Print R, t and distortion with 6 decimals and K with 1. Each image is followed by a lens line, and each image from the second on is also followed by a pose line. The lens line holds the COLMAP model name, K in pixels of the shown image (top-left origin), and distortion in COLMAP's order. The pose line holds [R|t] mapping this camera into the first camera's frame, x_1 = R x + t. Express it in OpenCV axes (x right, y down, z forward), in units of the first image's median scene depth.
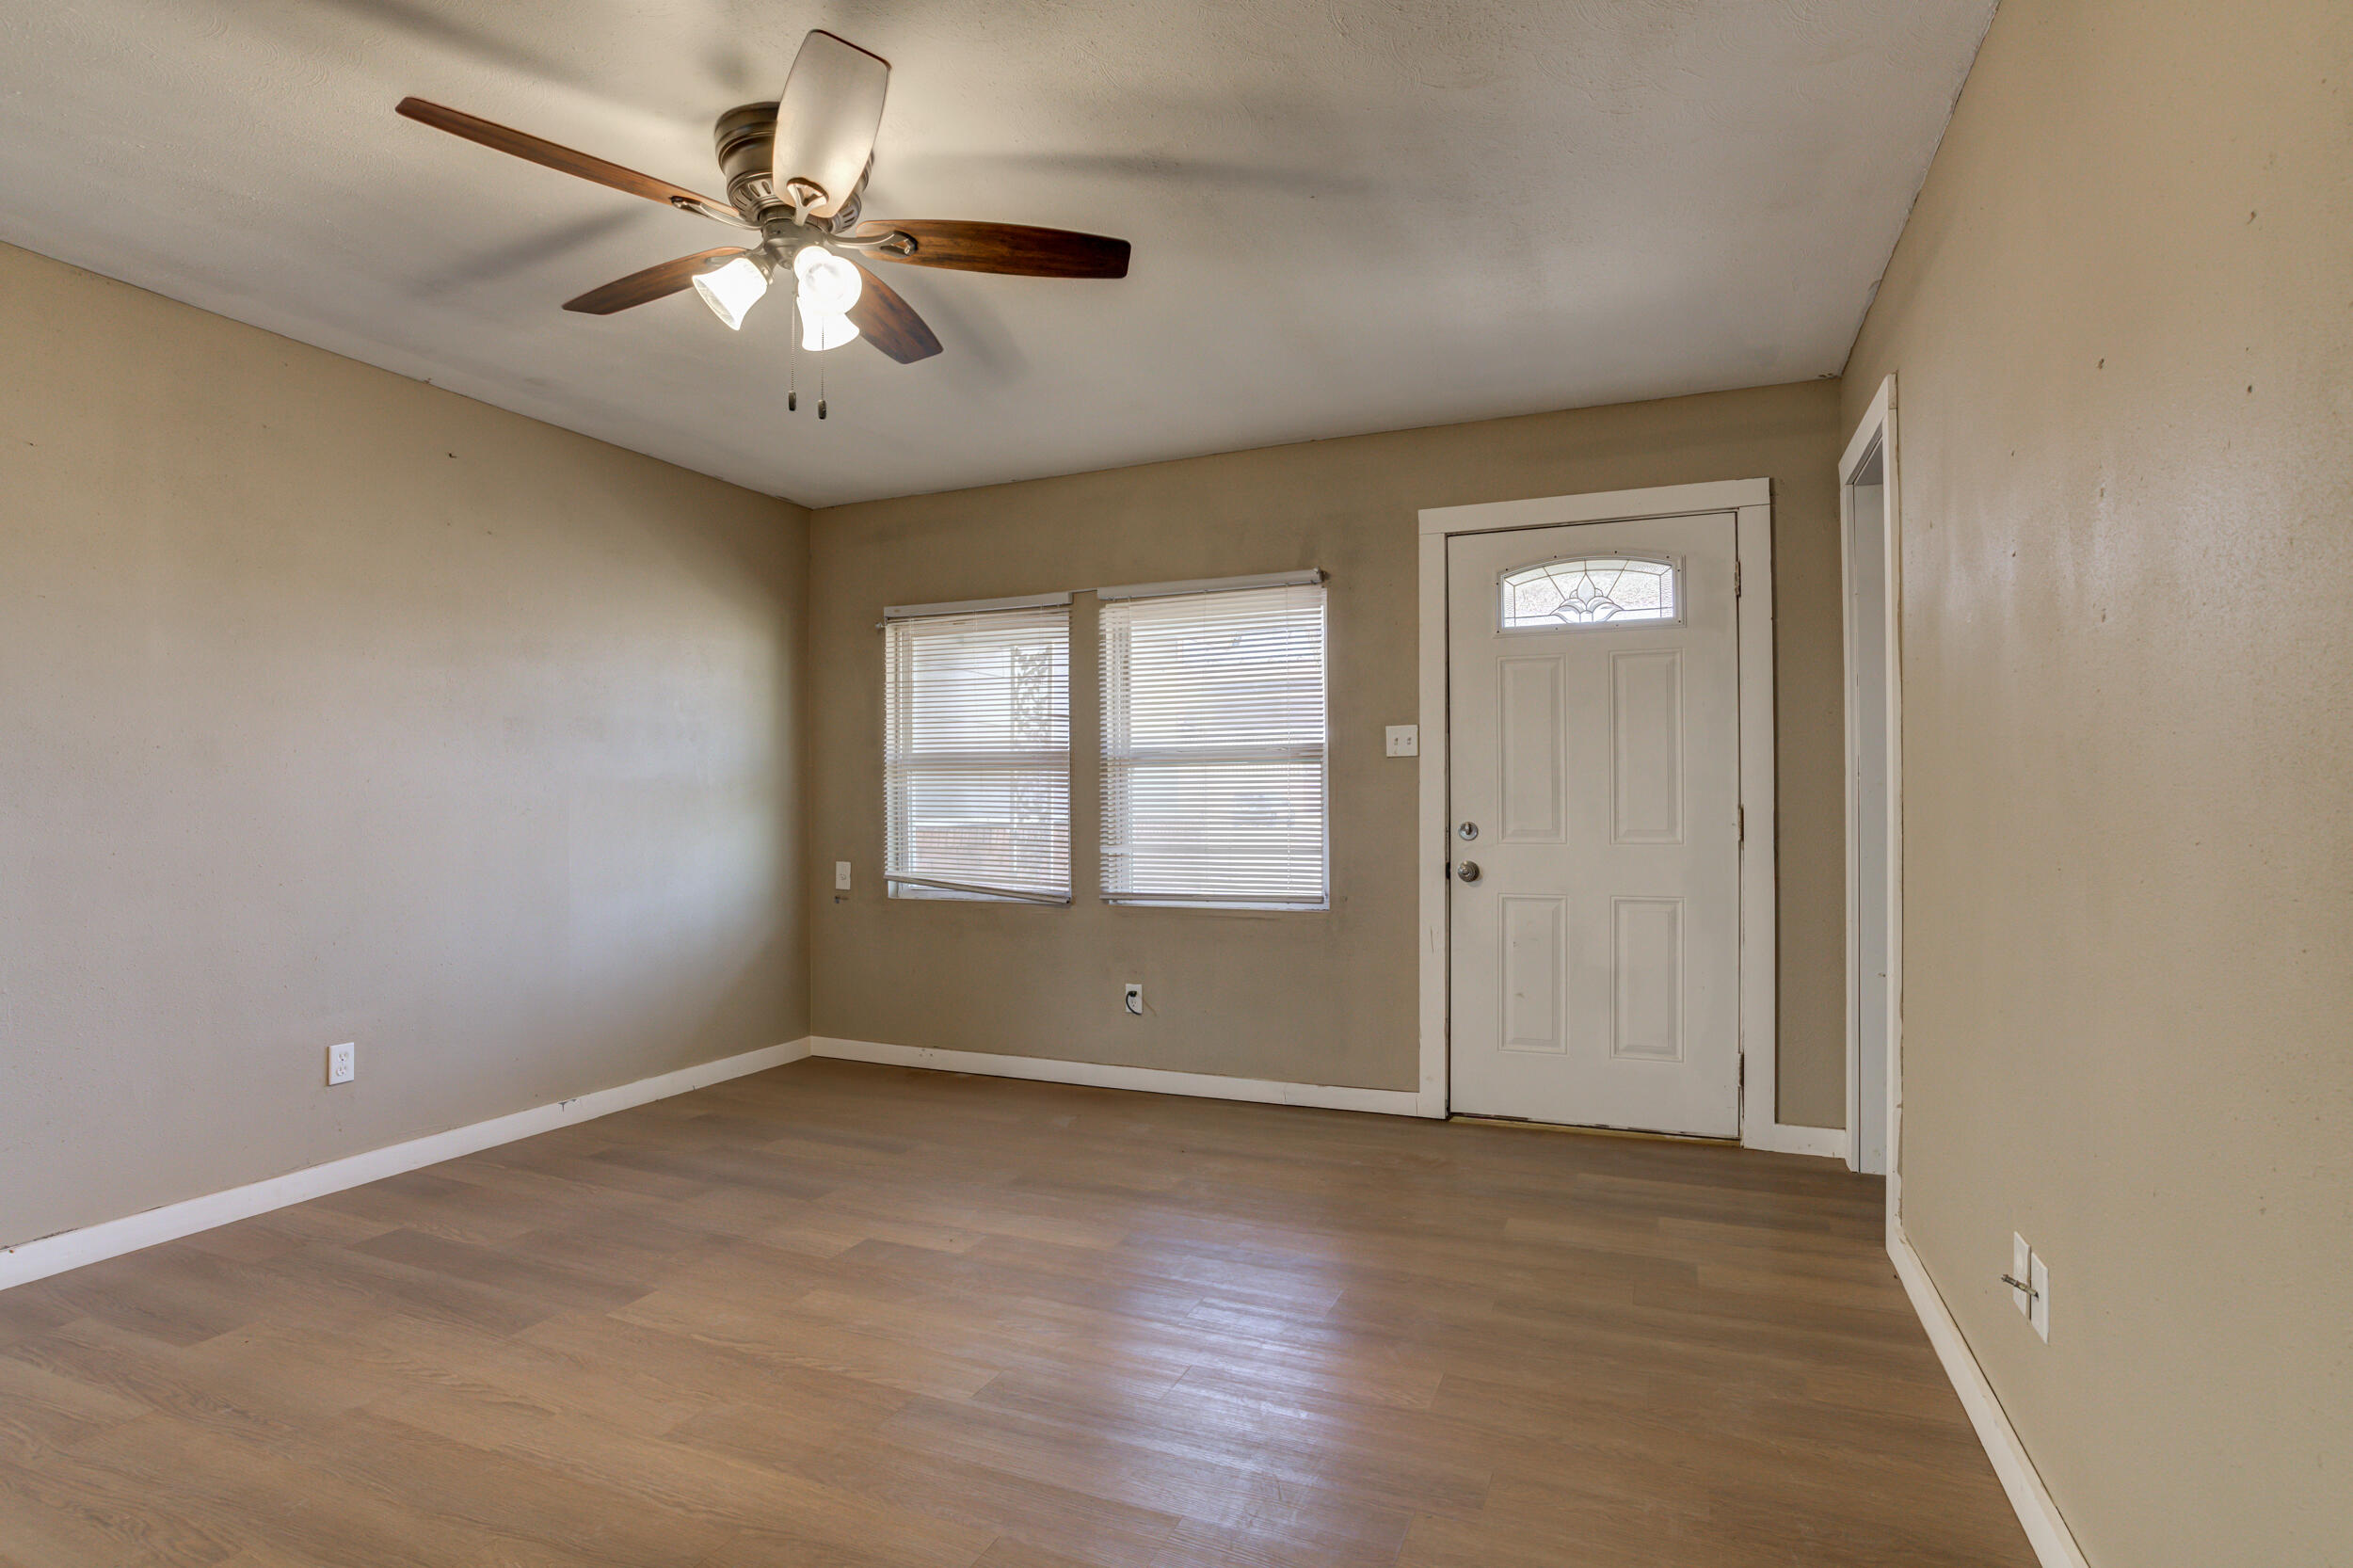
lens RADIAL K [[1145.5, 0, 1181.7], [0, 1145.5, 805.9], [0, 0, 1]] dist [-0.051906, 0.025824]
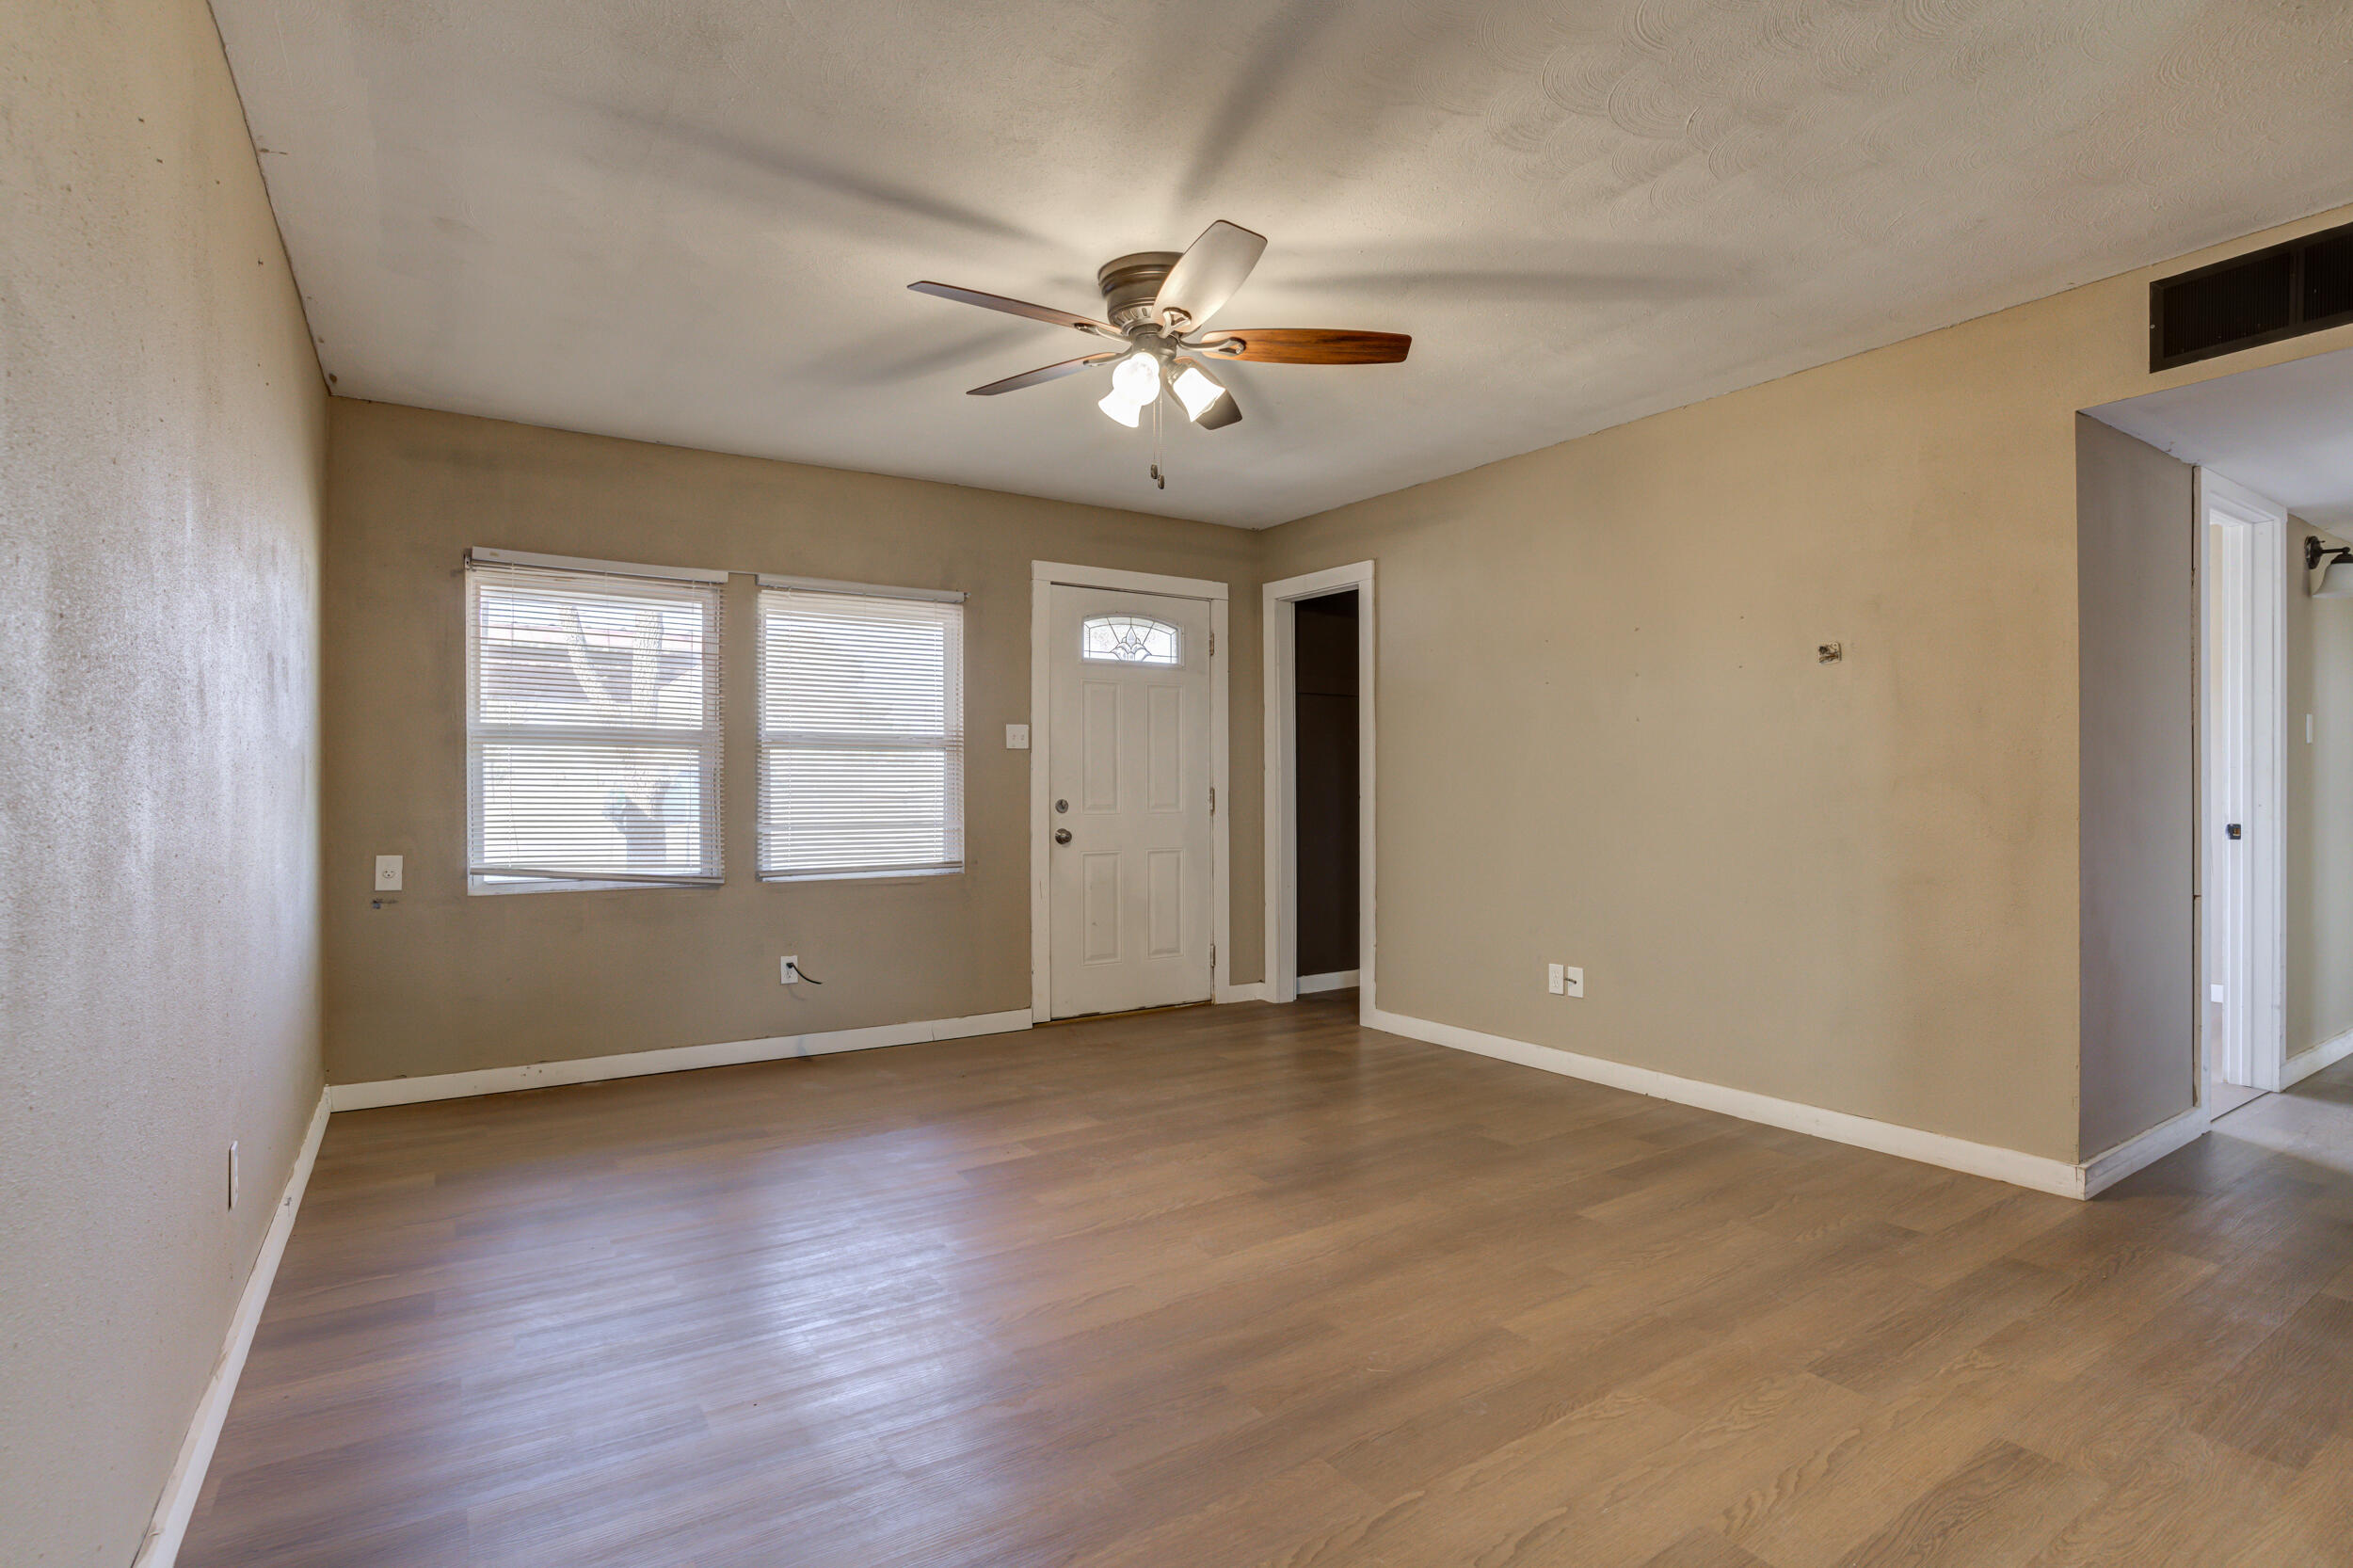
lens RADIAL K [[1195.9, 0, 1142.5], [0, 1195.9, 779.7], [0, 0, 1]] dist [-0.115173, 0.070544]
pose [[0.547637, 0.008512, 0.836673, -0.853957], [-0.002168, 0.999959, -0.008754, 0.002772], [-0.836713, 0.002980, 0.547633, 0.153208]]
